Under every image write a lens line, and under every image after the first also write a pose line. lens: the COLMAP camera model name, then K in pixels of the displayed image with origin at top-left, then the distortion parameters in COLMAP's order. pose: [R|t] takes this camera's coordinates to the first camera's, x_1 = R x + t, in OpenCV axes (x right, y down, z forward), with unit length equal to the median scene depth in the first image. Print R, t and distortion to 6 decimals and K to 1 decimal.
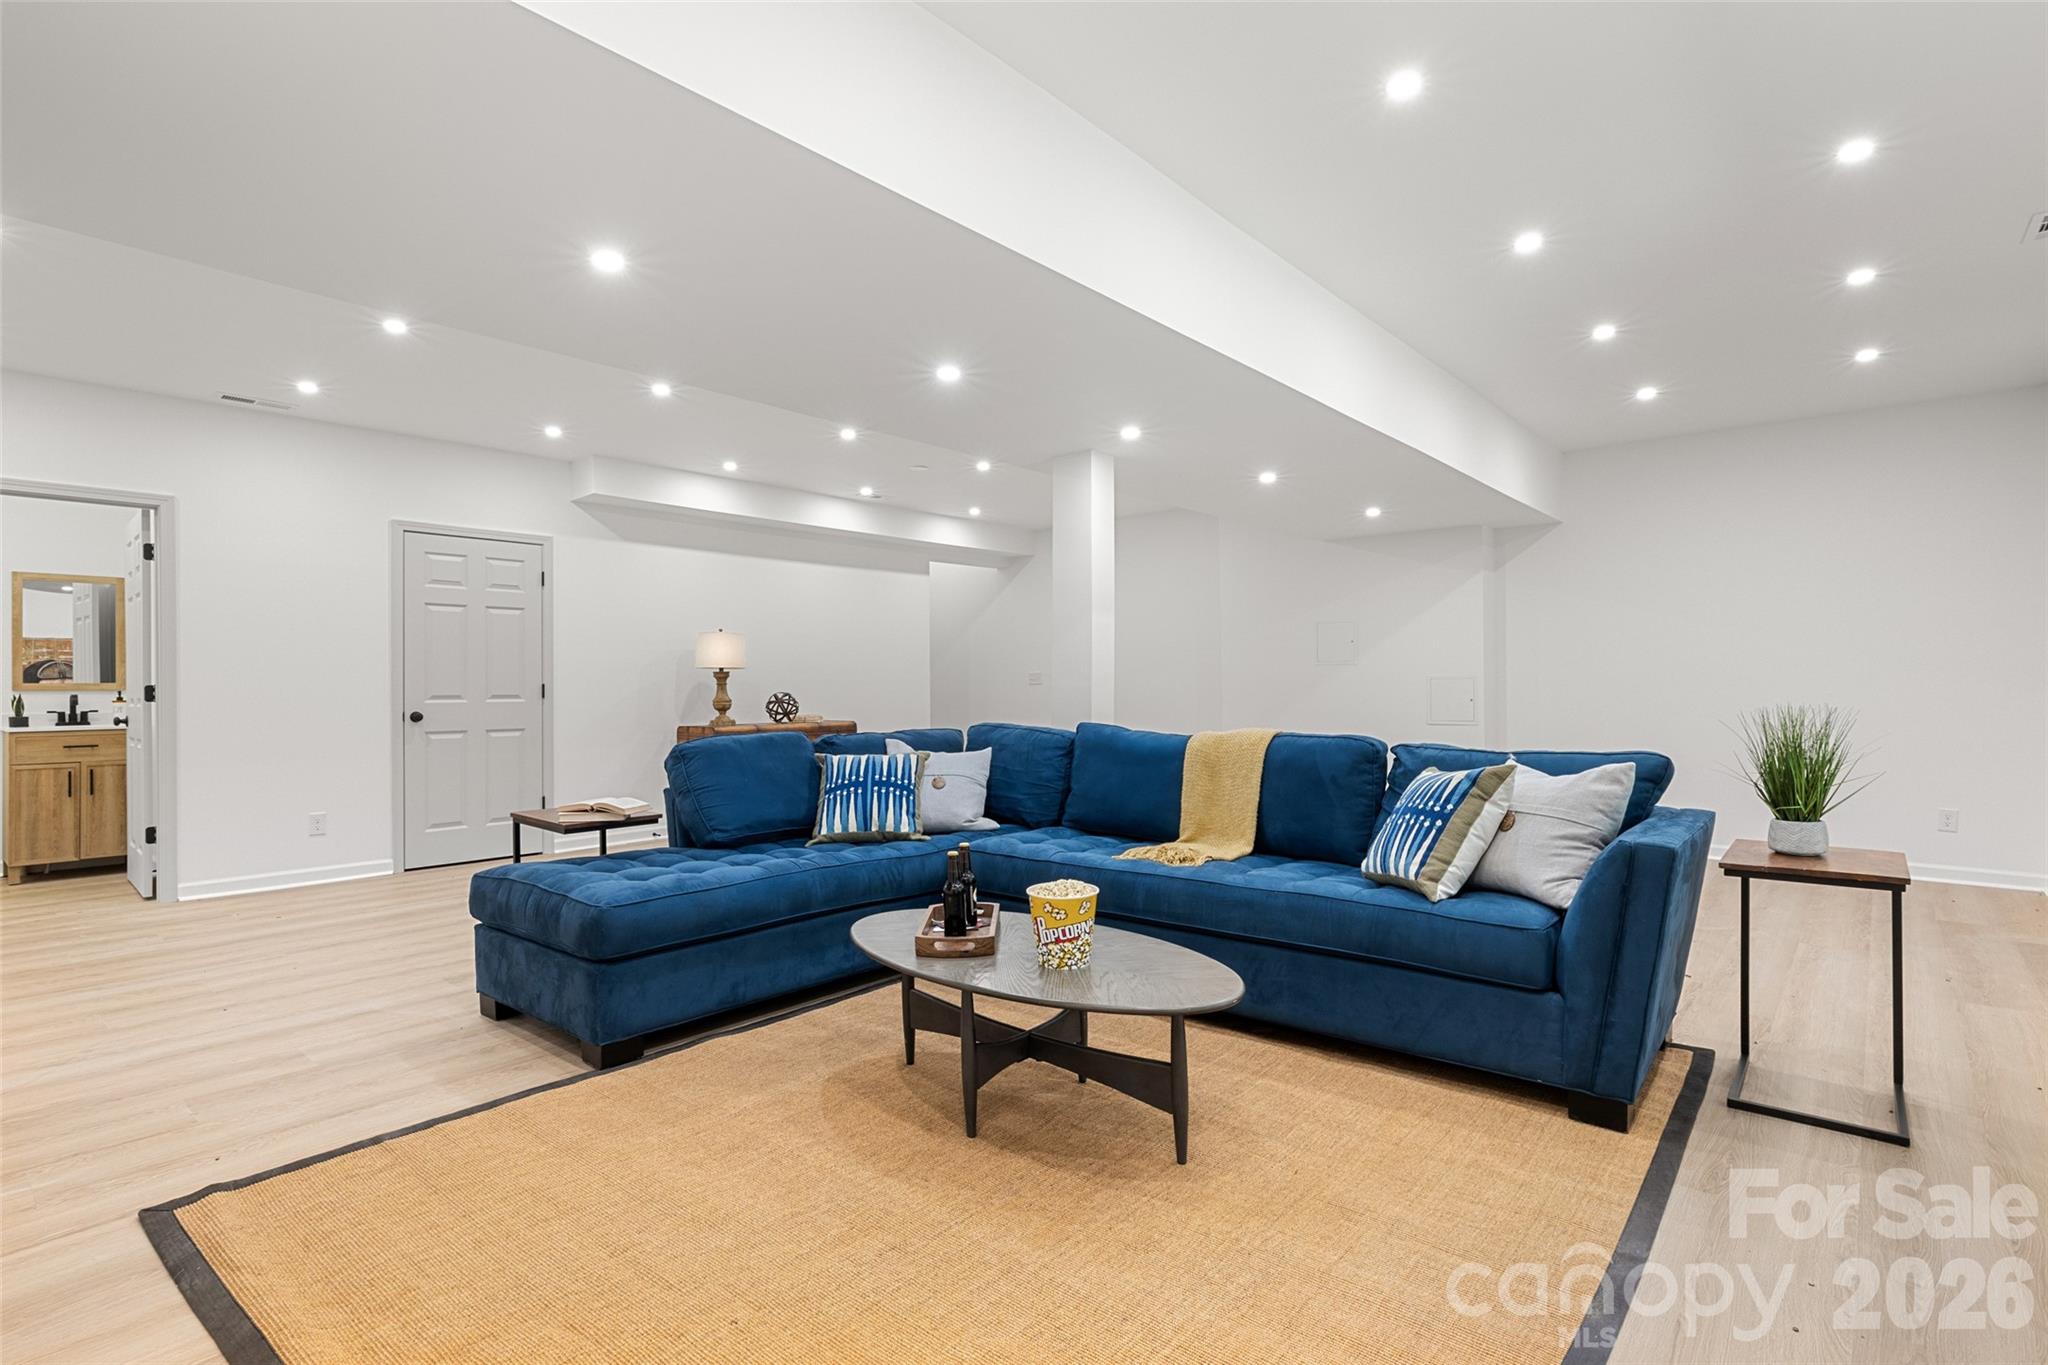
lens RADIAL K [[964.4, 0, 1018.0], [0, 964.4, 685.2], [0, 0, 1]] dist [-0.004041, 0.000208]
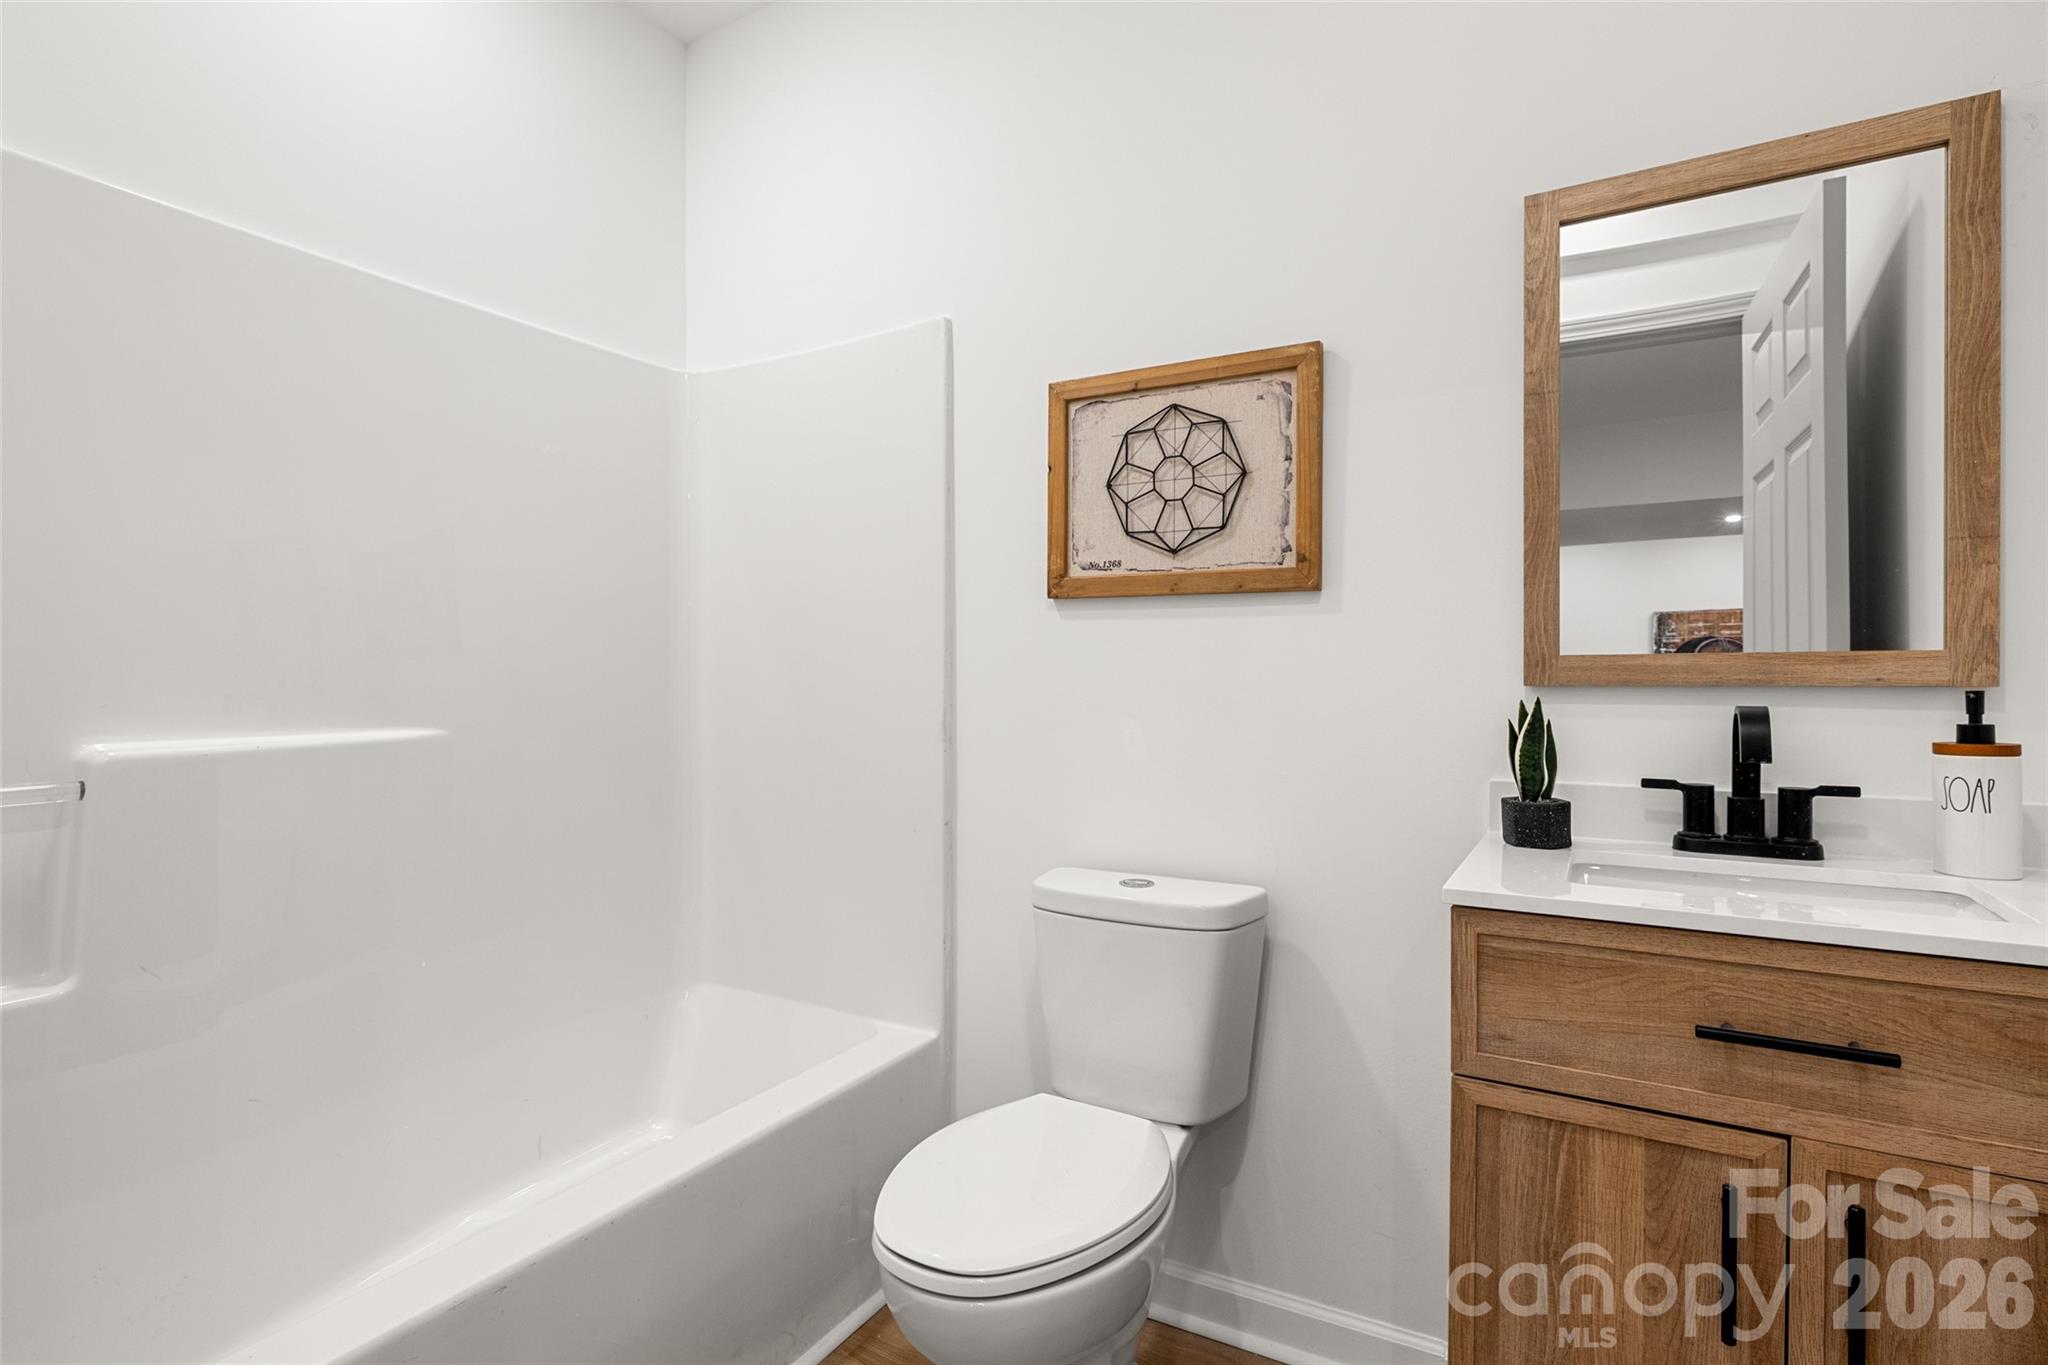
lens RADIAL K [[964.4, 0, 1018.0], [0, 964.4, 685.2], [0, 0, 1]] dist [-0.004041, 0.000208]
pose [[0.148793, 0.003868, -0.988861, -0.800272], [0.003227, 0.999985, 0.004397, 0.003943], [0.988863, -0.003845, 0.148779, 0.812362]]
